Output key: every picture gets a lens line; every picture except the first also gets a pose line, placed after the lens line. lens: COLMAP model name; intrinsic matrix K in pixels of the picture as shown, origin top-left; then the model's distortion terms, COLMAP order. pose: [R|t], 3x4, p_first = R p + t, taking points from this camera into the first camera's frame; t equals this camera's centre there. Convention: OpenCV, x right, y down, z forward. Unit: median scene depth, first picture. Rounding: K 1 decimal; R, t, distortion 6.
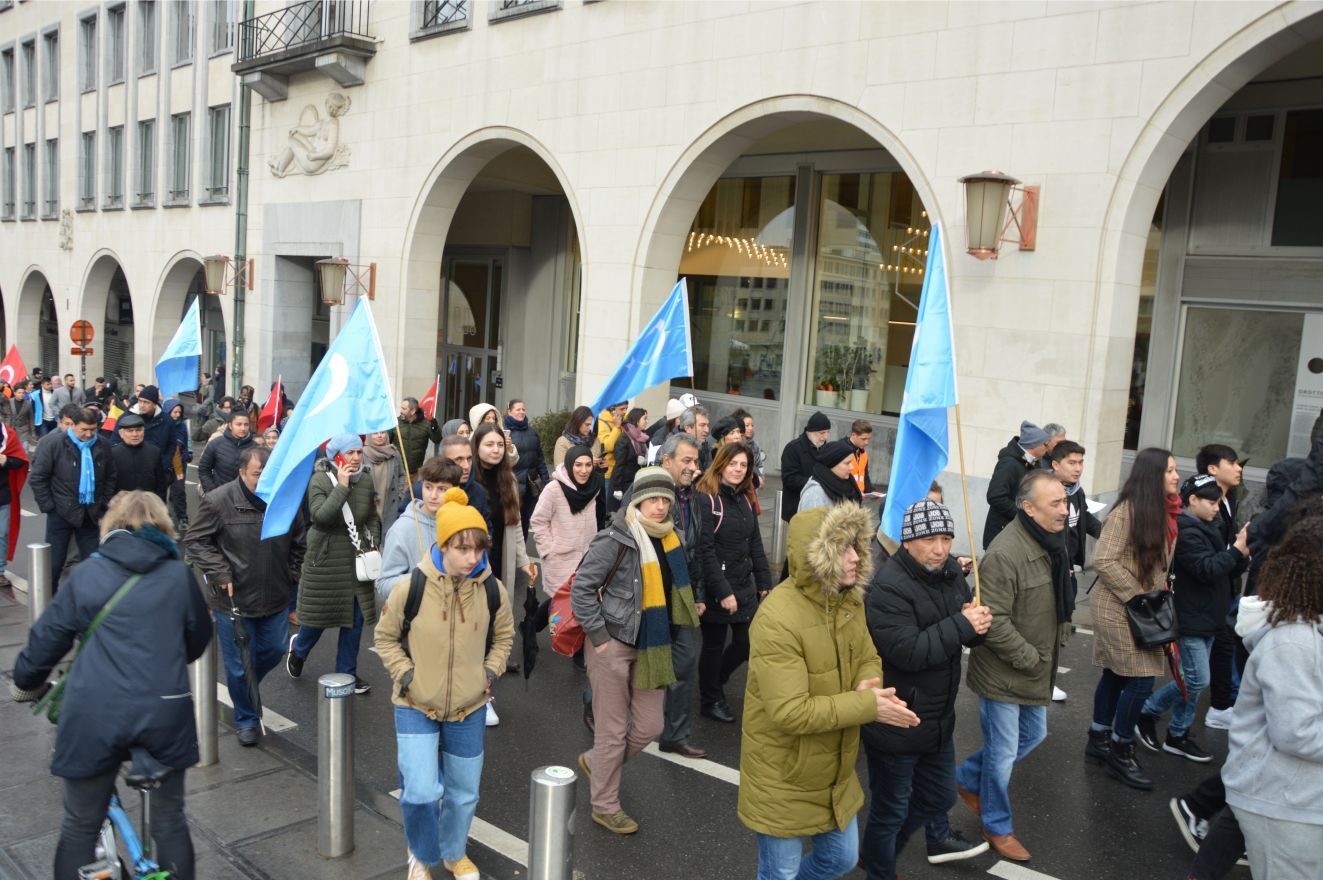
lens RADIAL K [[1108.2, 0, 661.5], [0, 1108.2, 440.0], [0, 0, 1]] dist [-0.117476, 0.114891]
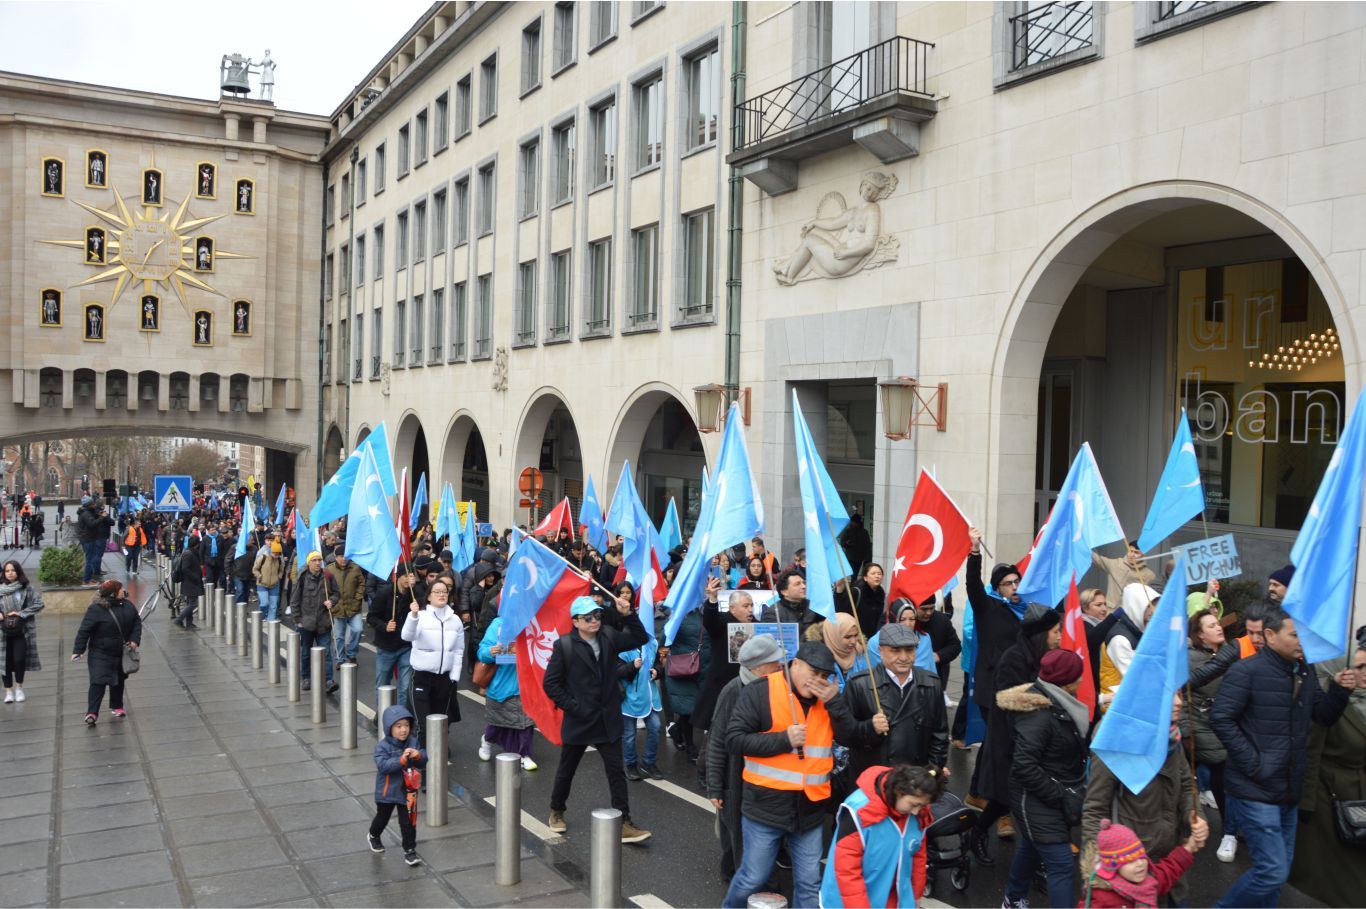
lens RADIAL K [[1098.5, 0, 683.0], [0, 1098.5, 454.5], [0, 0, 1]] dist [-0.160798, 0.129655]
pose [[0.962090, -0.049651, -0.268175, -0.211525], [0.024892, 0.995171, -0.094949, -0.040357], [0.271594, 0.084674, 0.958680, 0.207826]]
